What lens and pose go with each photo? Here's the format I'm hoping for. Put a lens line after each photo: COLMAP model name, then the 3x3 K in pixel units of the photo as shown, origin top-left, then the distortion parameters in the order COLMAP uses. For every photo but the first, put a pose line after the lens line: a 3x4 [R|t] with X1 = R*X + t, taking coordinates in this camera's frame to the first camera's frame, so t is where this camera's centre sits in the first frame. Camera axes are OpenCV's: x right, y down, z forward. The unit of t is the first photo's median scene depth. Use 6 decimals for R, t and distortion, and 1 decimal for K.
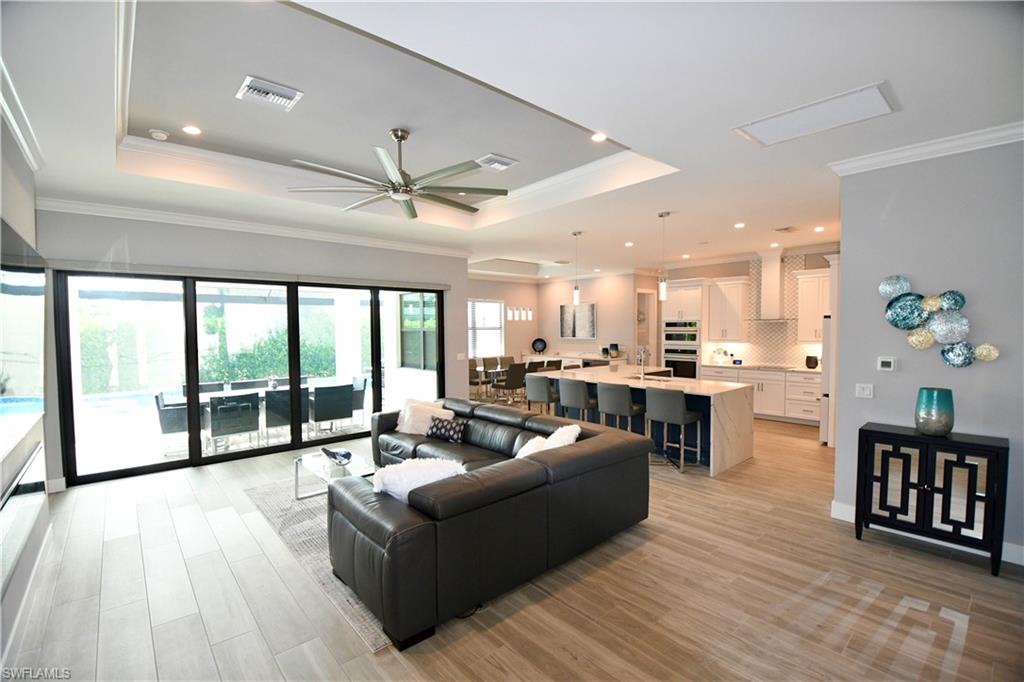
lens RADIAL K [[446.8, 0, 507.0], [0, 446.8, 344.9], [0, 0, 1]] dist [-0.004278, -0.012143]
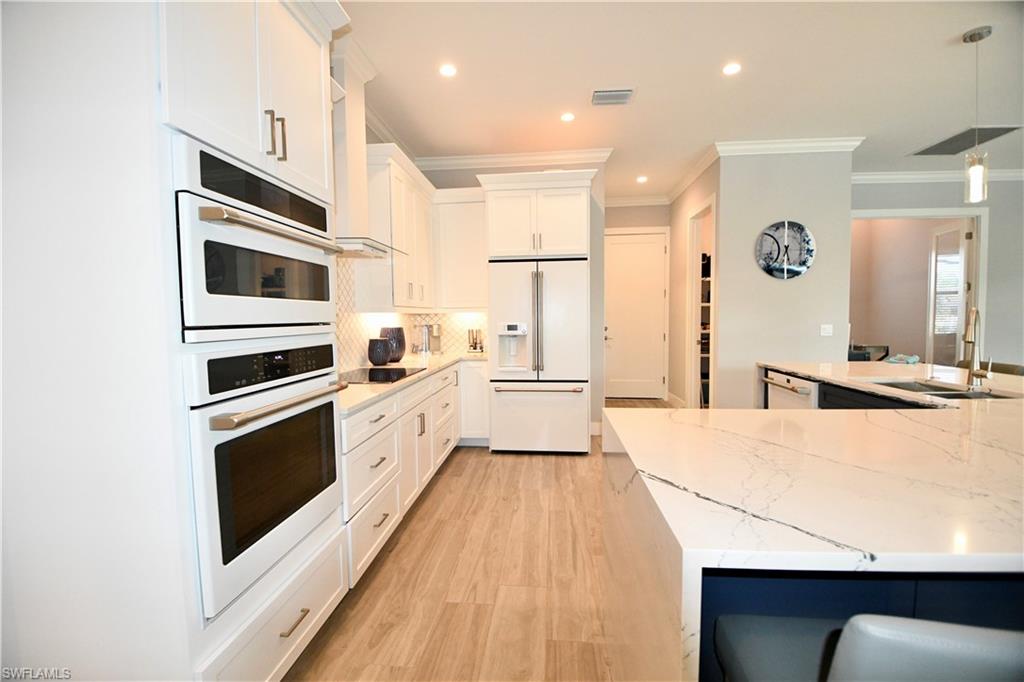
lens RADIAL K [[446.8, 0, 501.2], [0, 446.8, 345.1], [0, 0, 1]] dist [-0.004278, -0.012143]
pose [[-0.673845, -0.032777, 0.738146, 0.211769], [0.046272, 0.995183, 0.086432, -0.002645], [-0.737423, 0.092397, -0.669082, 1.051509]]
